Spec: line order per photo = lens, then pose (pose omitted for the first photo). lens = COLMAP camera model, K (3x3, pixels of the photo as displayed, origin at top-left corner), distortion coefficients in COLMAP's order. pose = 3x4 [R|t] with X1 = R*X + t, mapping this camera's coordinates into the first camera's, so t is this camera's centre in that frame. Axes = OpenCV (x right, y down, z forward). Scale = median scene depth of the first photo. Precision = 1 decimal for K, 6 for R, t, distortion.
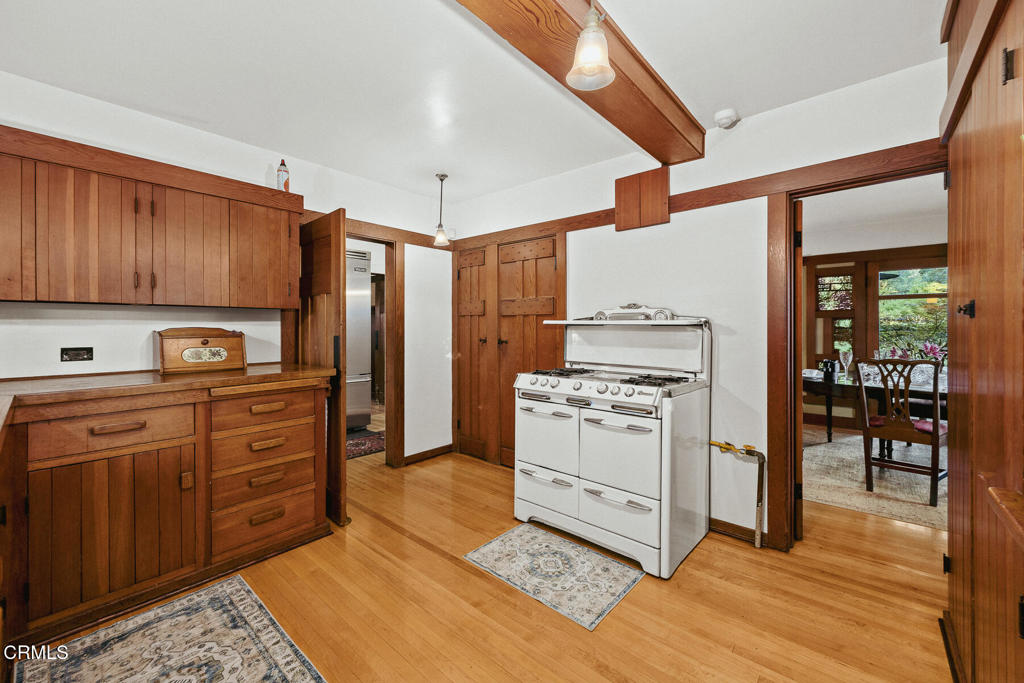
lens RADIAL K [[410.9, 0, 521.4], [0, 410.9, 327.3], [0, 0, 1]] dist [-0.000513, -0.000106]
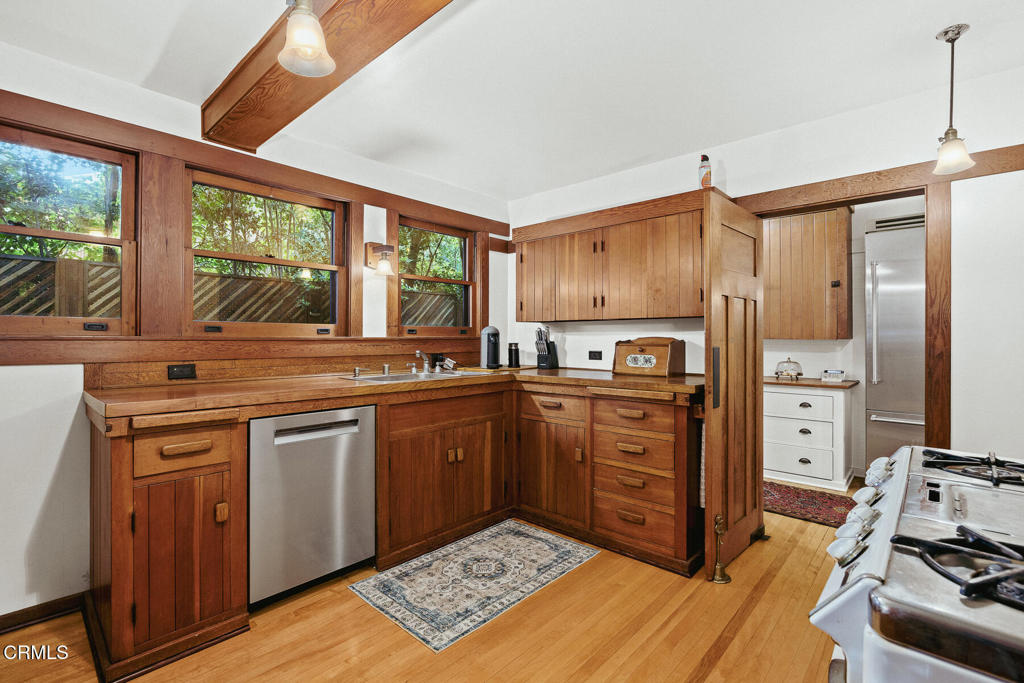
lens RADIAL K [[466.8, 0, 512.0], [0, 466.8, 341.5], [0, 0, 1]] dist [-0.022788, -0.000360]
pose [[-0.046224, 0.005384, -0.998917, 0.629033], [-0.002407, 0.999982, 0.005502, 0.007466], [0.998928, 0.002658, -0.046210, 0.819652]]
